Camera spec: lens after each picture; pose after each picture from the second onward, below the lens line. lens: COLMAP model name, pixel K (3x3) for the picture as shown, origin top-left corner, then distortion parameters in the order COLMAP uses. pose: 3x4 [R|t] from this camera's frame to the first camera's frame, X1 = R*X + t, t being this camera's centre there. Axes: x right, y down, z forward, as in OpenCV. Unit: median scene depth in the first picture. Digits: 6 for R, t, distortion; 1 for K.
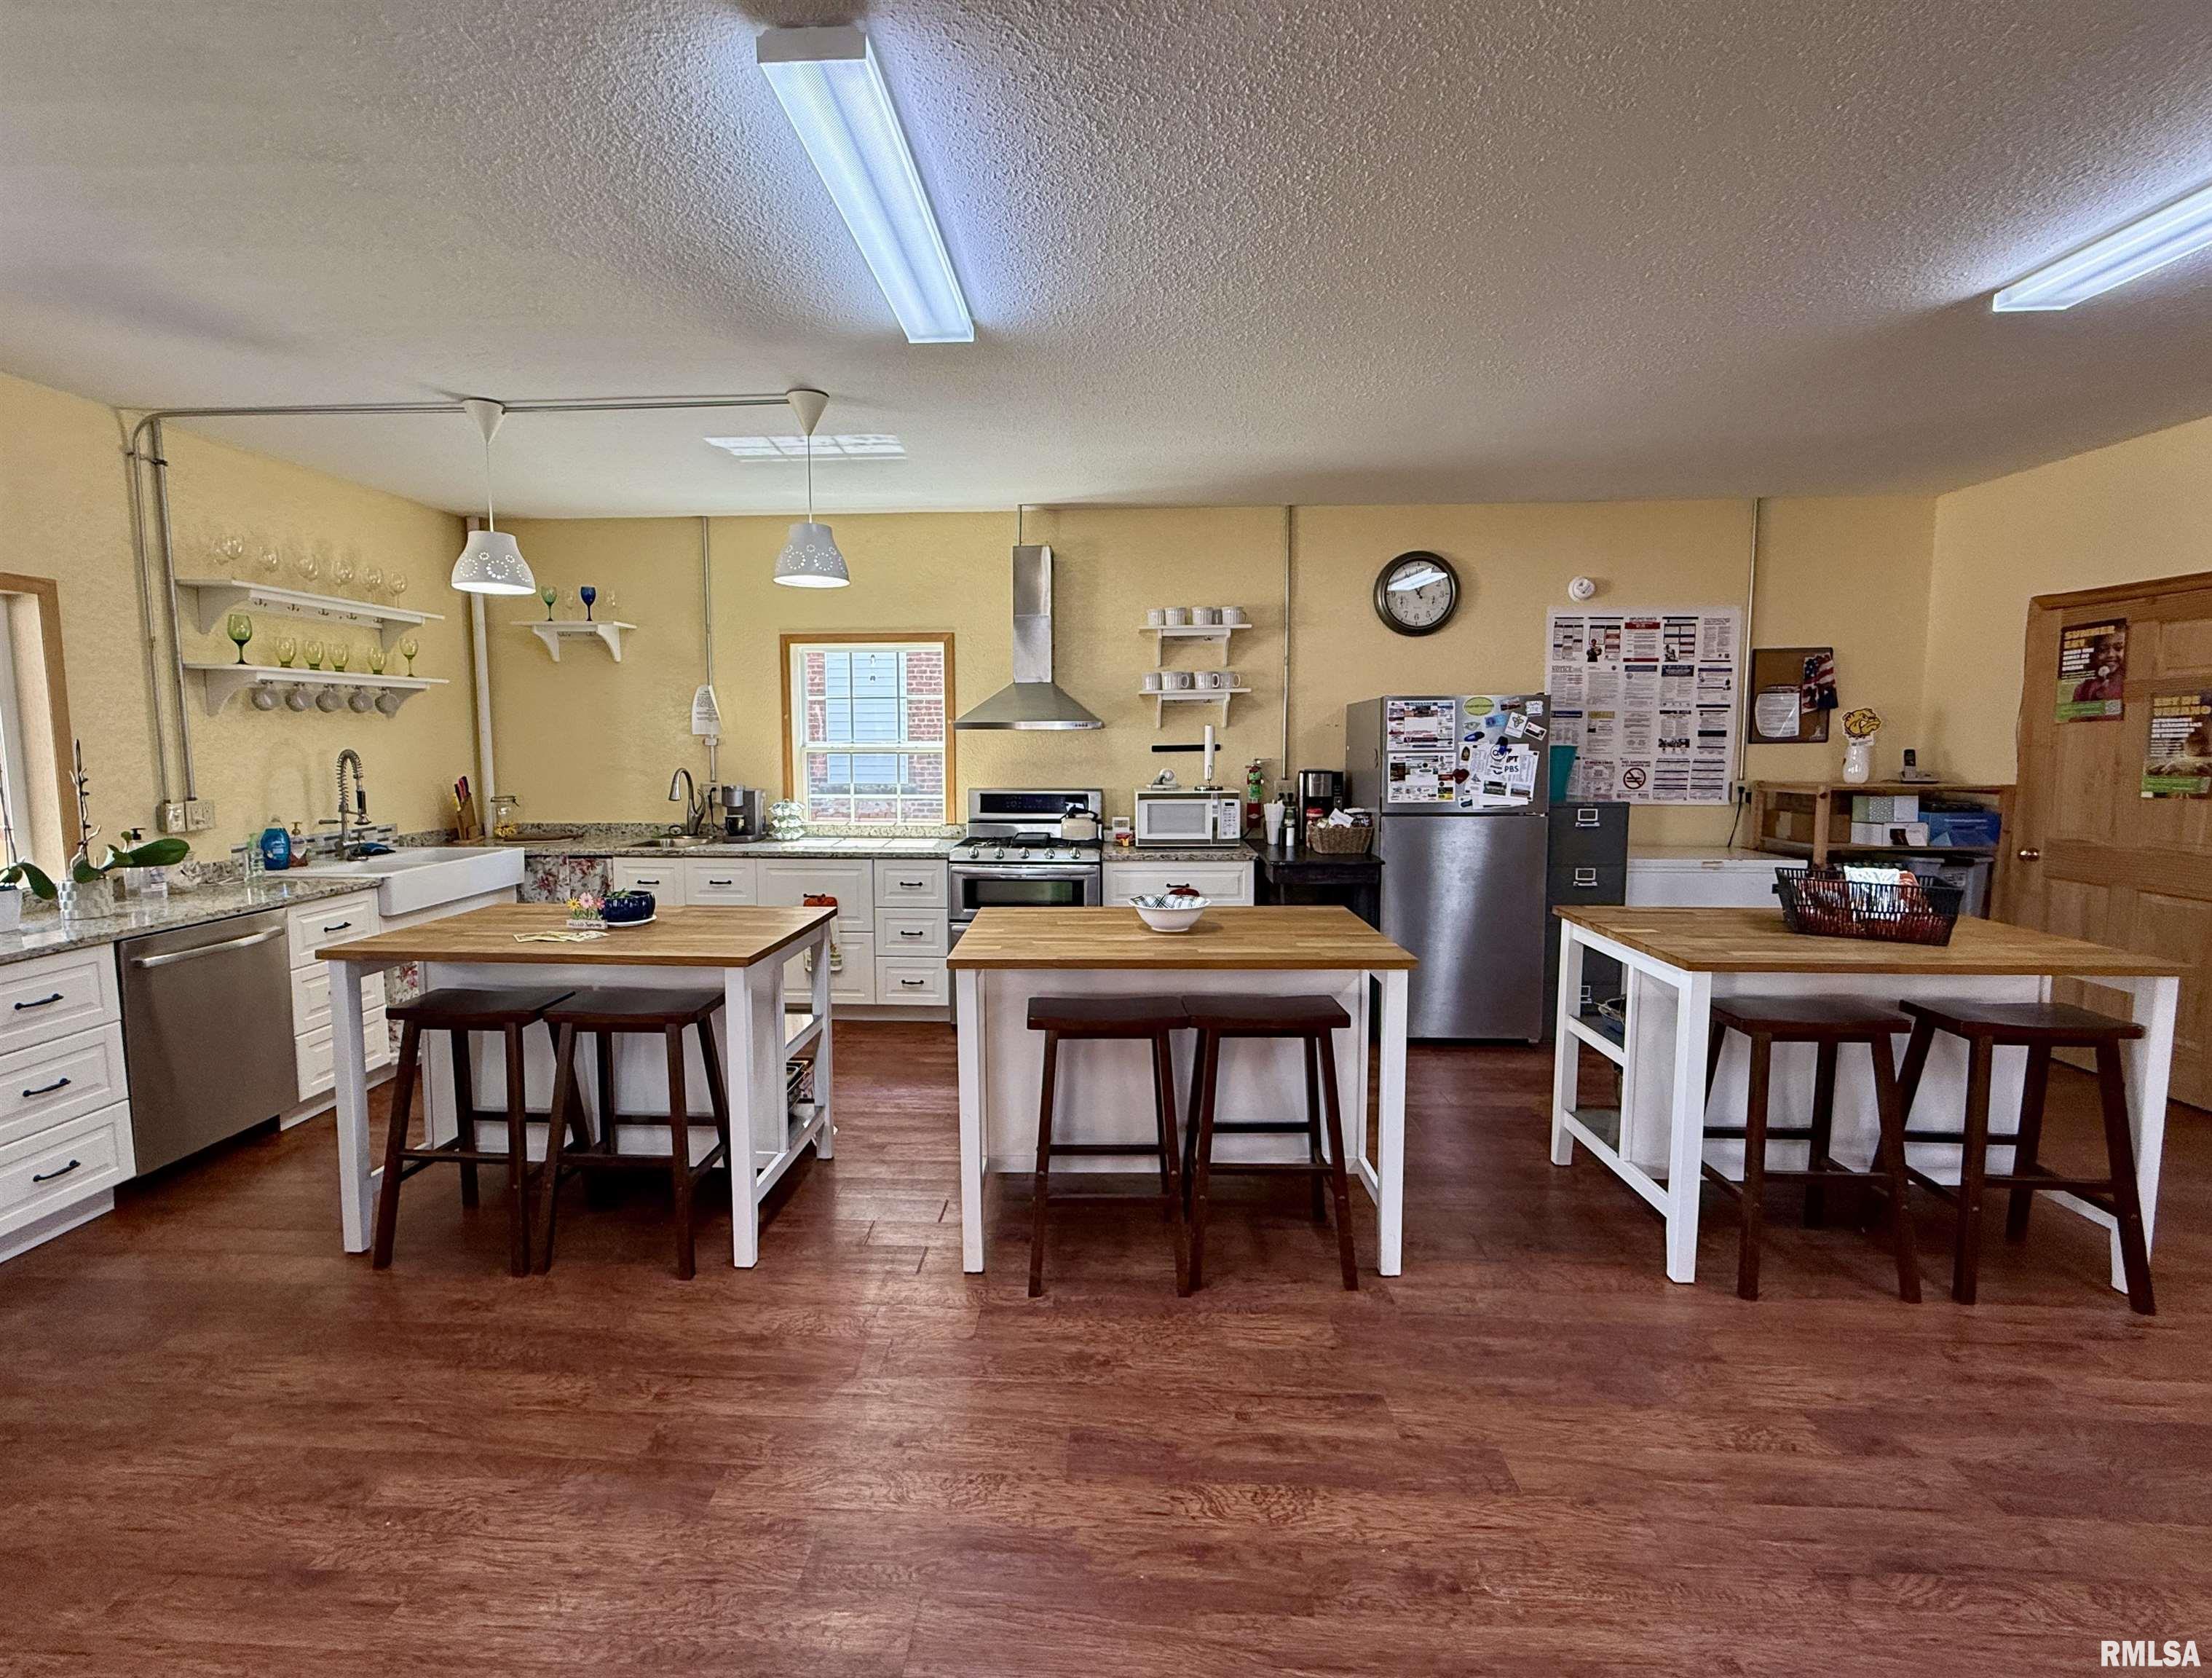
lens RADIAL K [[973.1, 0, 1066.0], [0, 973.1, 813.9], [0, 0, 1]] dist [0.000390, 0.000007]
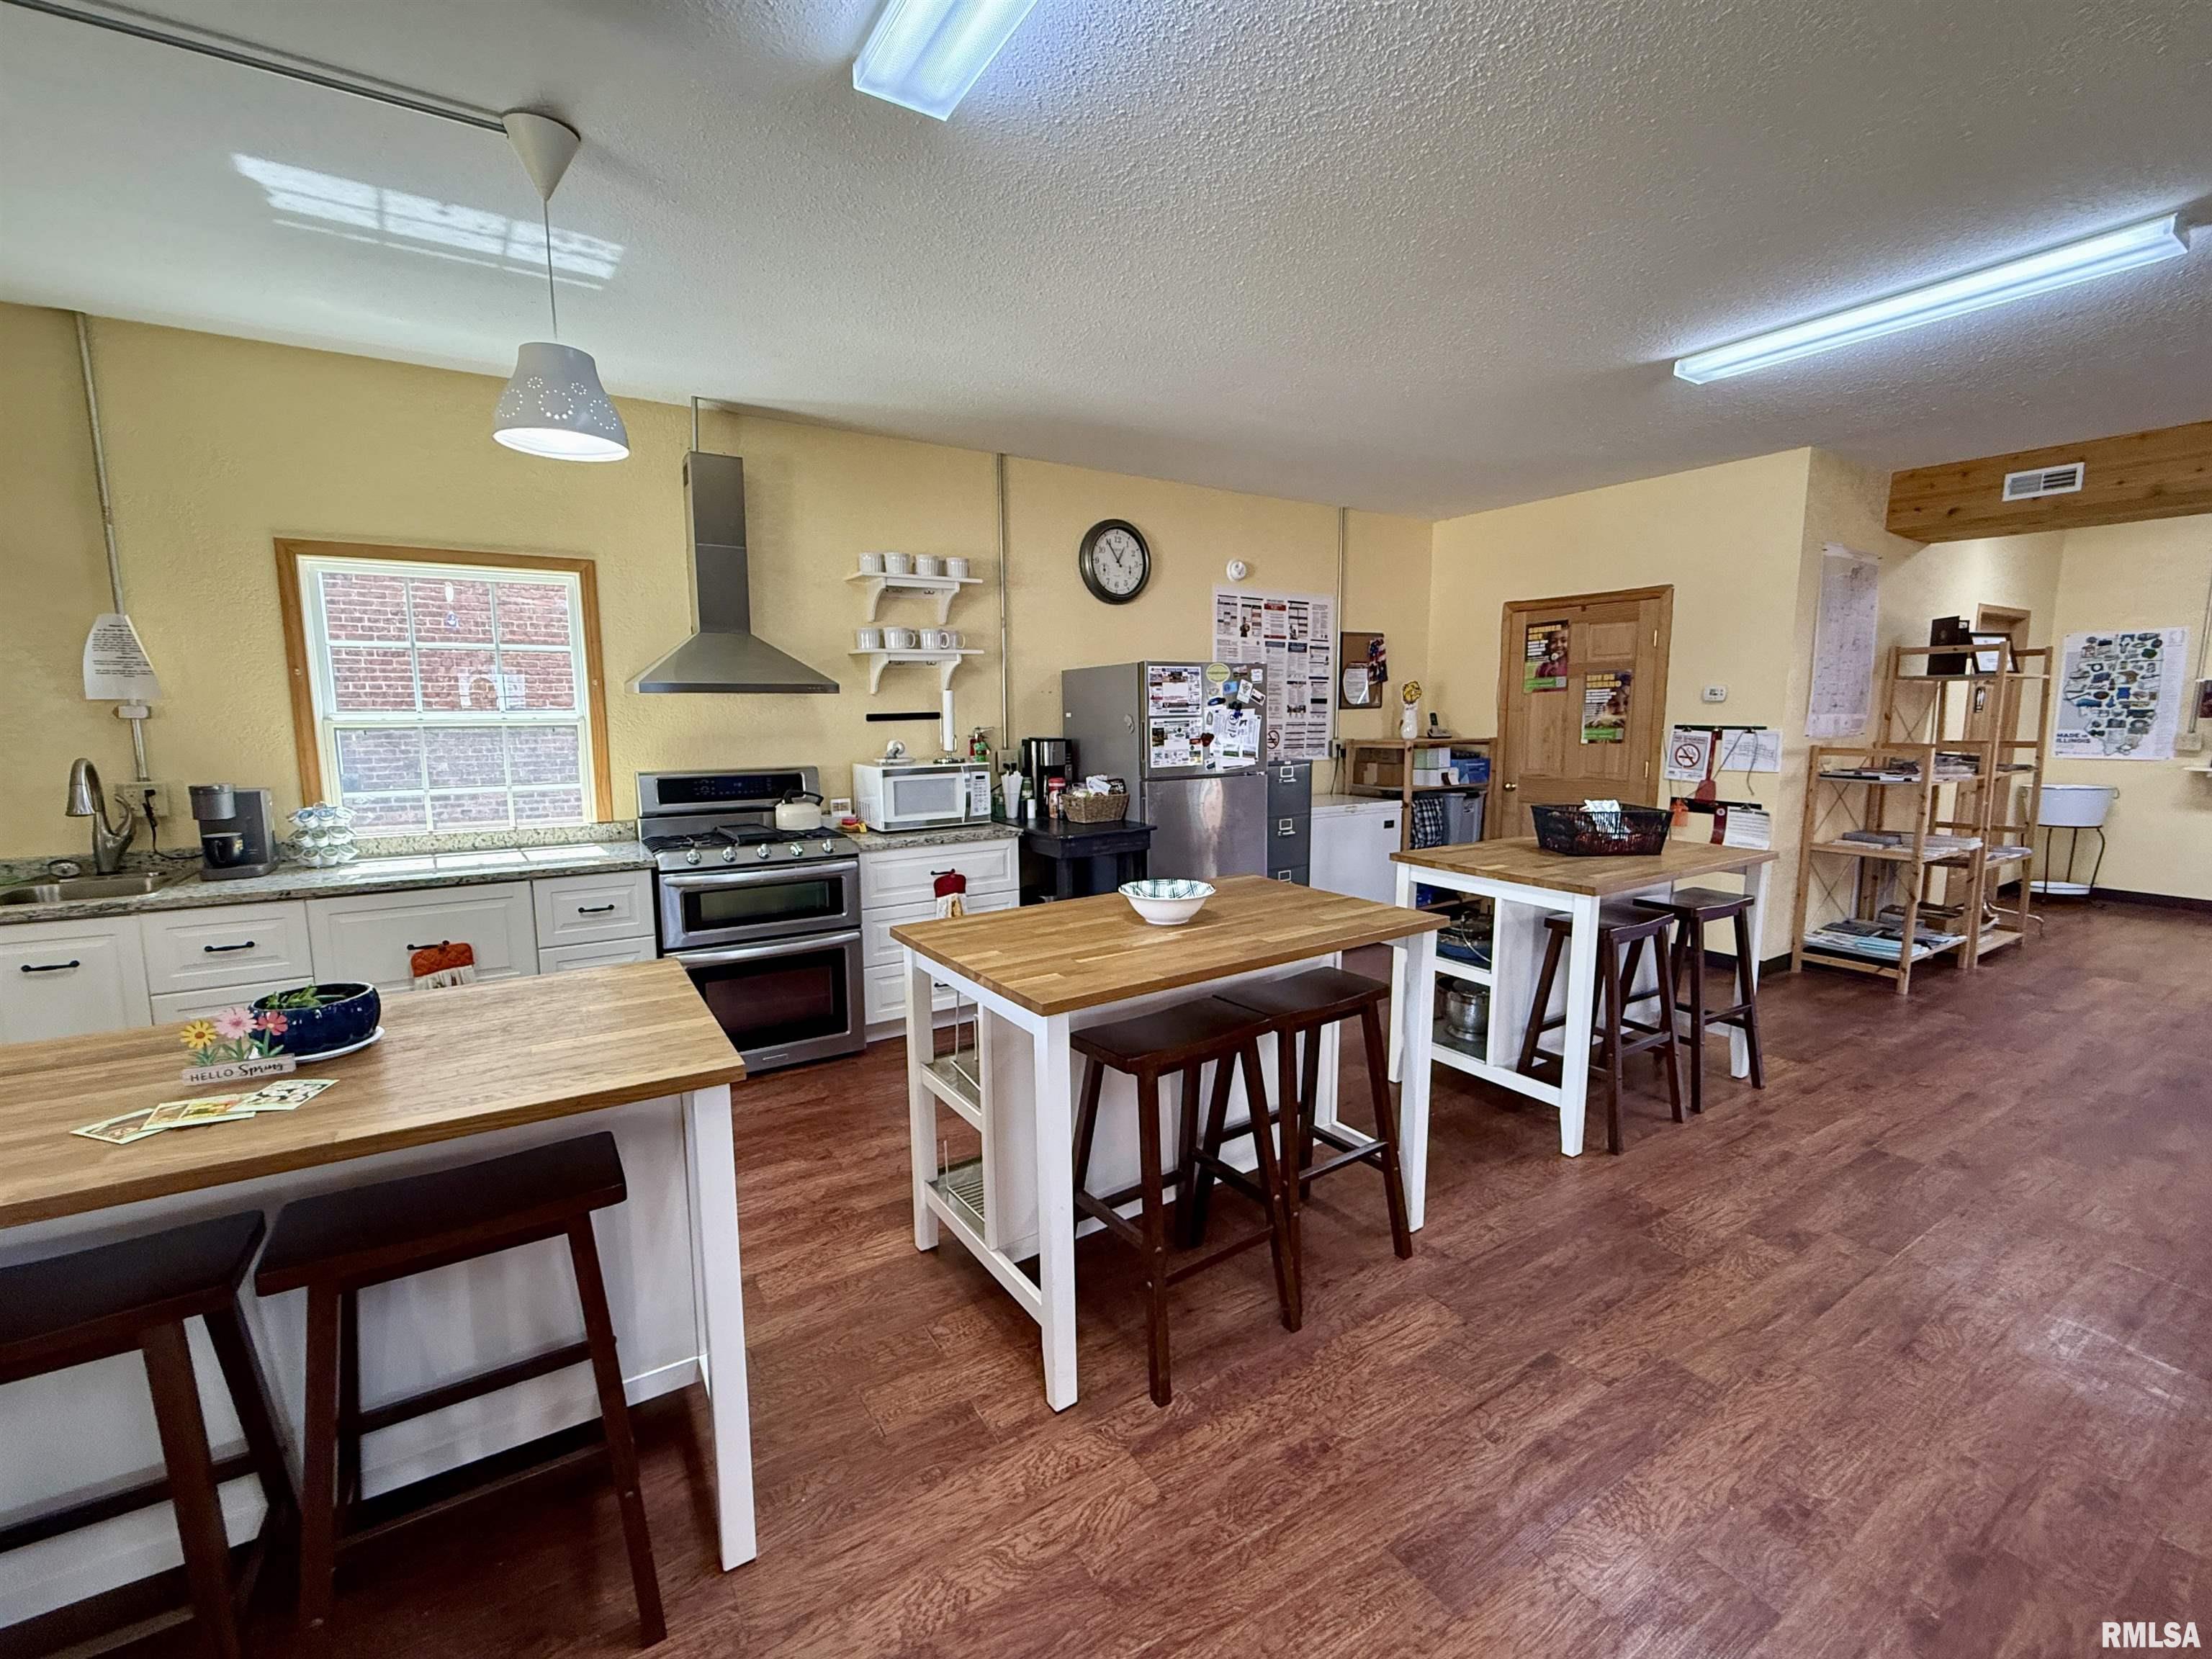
lens RADIAL K [[935.9, 0, 1106.9], [0, 935.9, 827.5], [0, 0, 1]] dist [-0.000396, 0.000634]
pose [[0.808598, -0.076904, 0.583314, -0.246016], [0.051191, 0.996857, 0.060463, -0.009965], [-0.586130, -0.019030, 0.809993, 0.216706]]
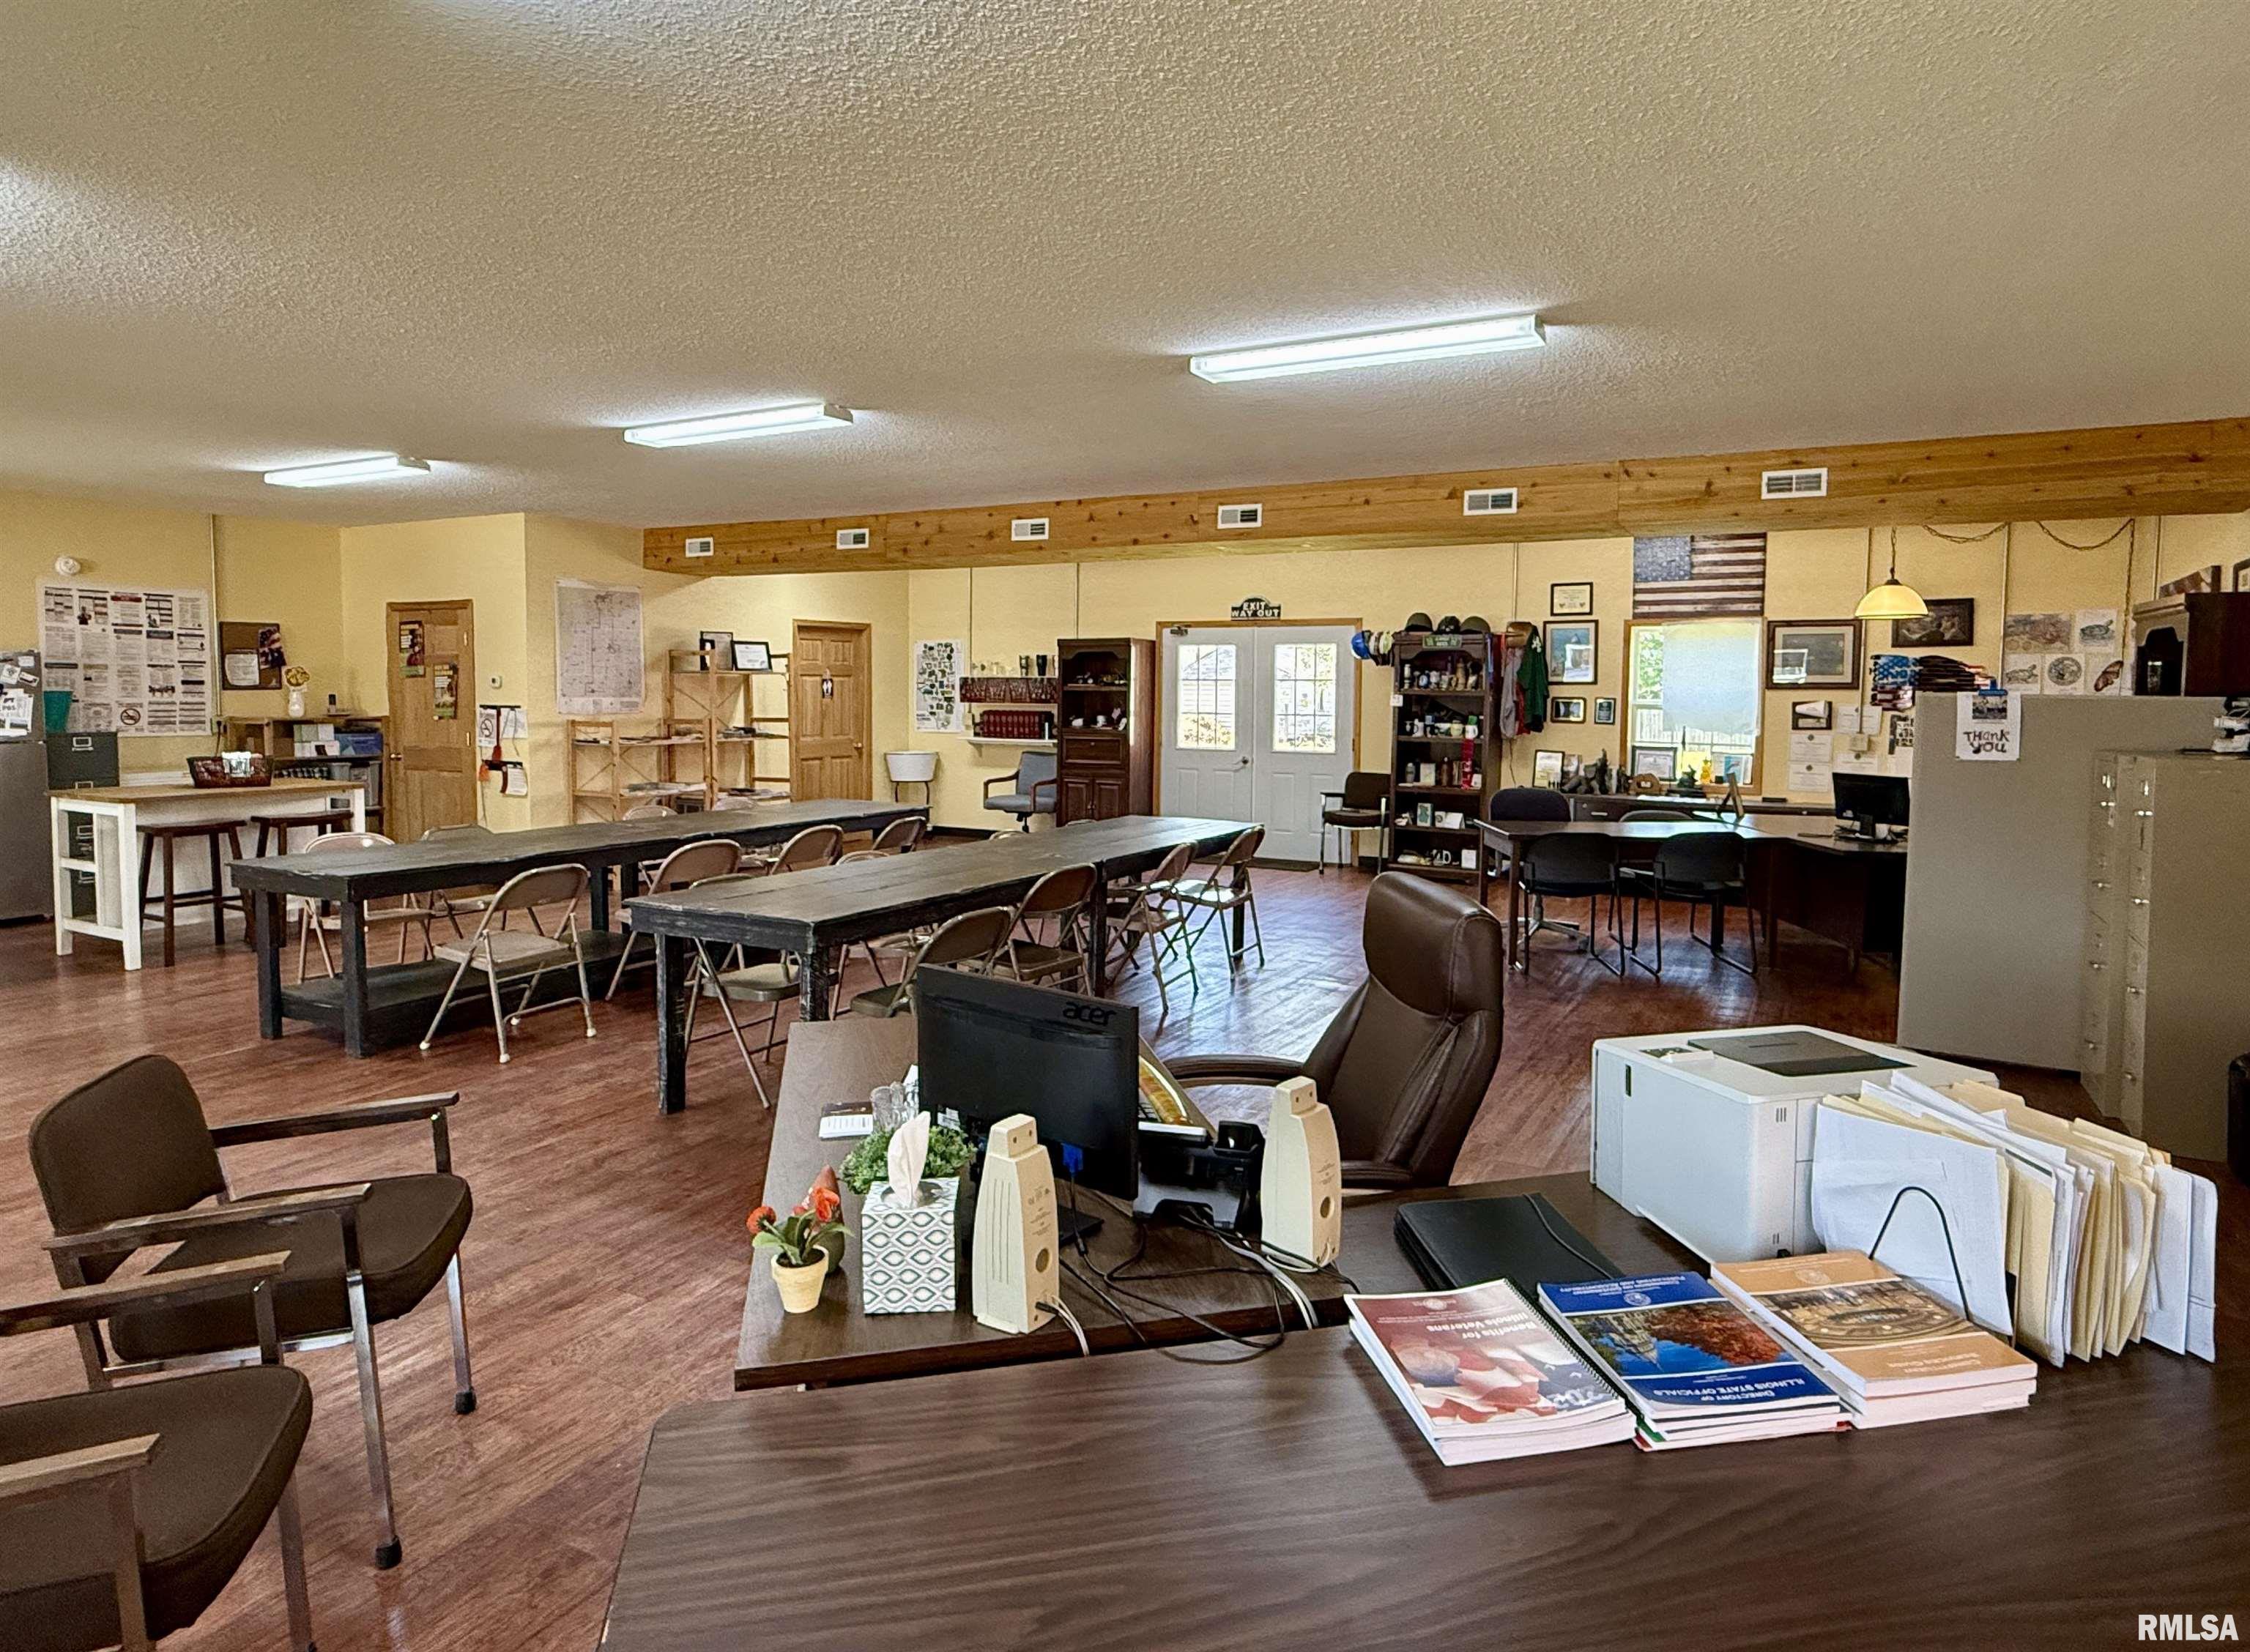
lens RADIAL K [[1289.5, 0, 1168.0], [0, 1289.5, 767.0], [0, 0, 1]] dist [0.002750, -0.000733]
pose [[0.415160, -0.050076, 0.908369, -0.419586], [0.065767, 0.997523, 0.024933, 0.081178], [-0.907368, 0.049390, 0.417426, -0.998645]]
